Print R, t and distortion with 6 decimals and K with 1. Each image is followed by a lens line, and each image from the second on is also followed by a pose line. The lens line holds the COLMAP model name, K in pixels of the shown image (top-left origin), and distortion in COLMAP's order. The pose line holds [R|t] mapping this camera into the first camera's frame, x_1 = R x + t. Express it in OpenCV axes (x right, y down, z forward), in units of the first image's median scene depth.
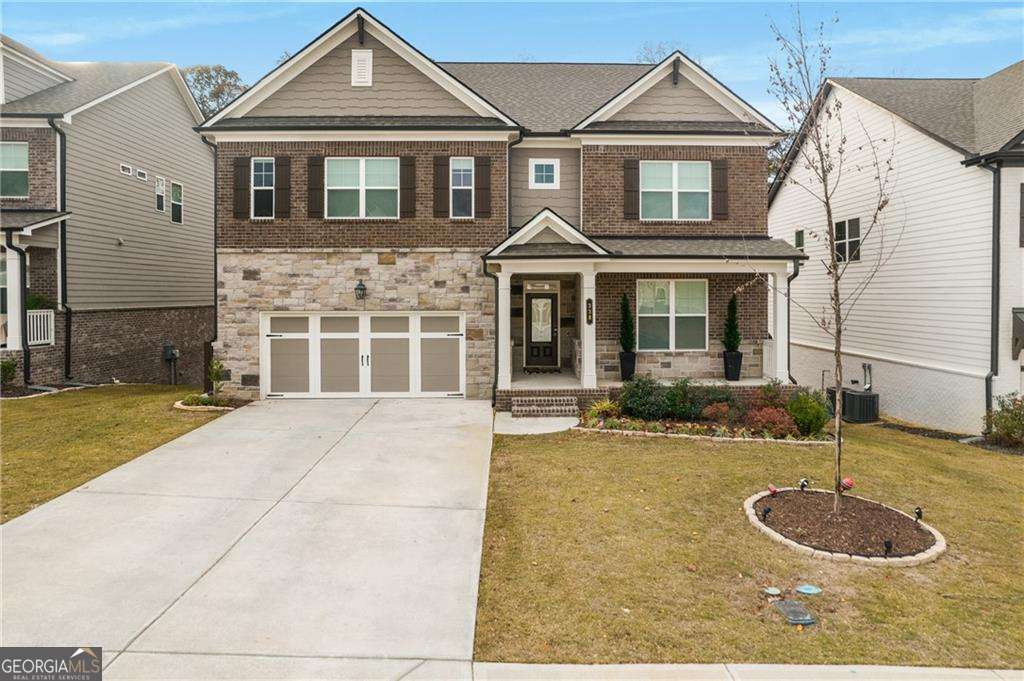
lens RADIAL K [[657.6, 0, 530.3], [0, 657.6, 294.6], [0, 0, 1]] dist [-0.007789, 0.029202]
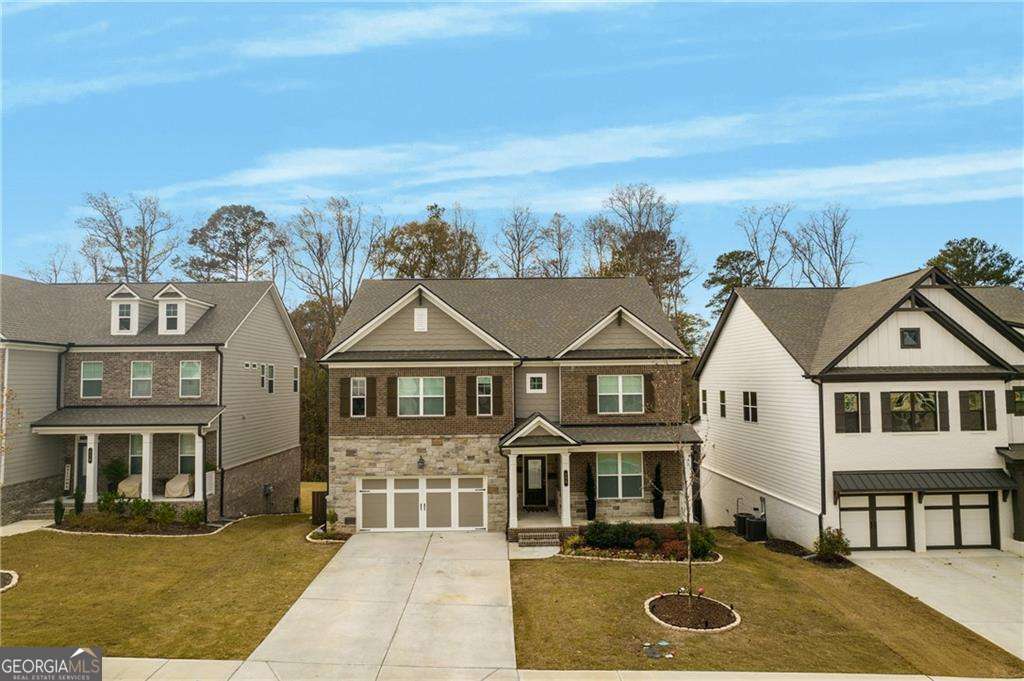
lens RADIAL K [[653.1, 0, 512.0], [0, 653.1, 340.5], [0, 0, 1]] dist [-0.000952, 0.000875]
pose [[0.999964, -0.007609, -0.003679, -0.031373], [0.007377, 0.998209, -0.059373, -0.202885], [0.004124, 0.059344, 0.998229, -0.576045]]
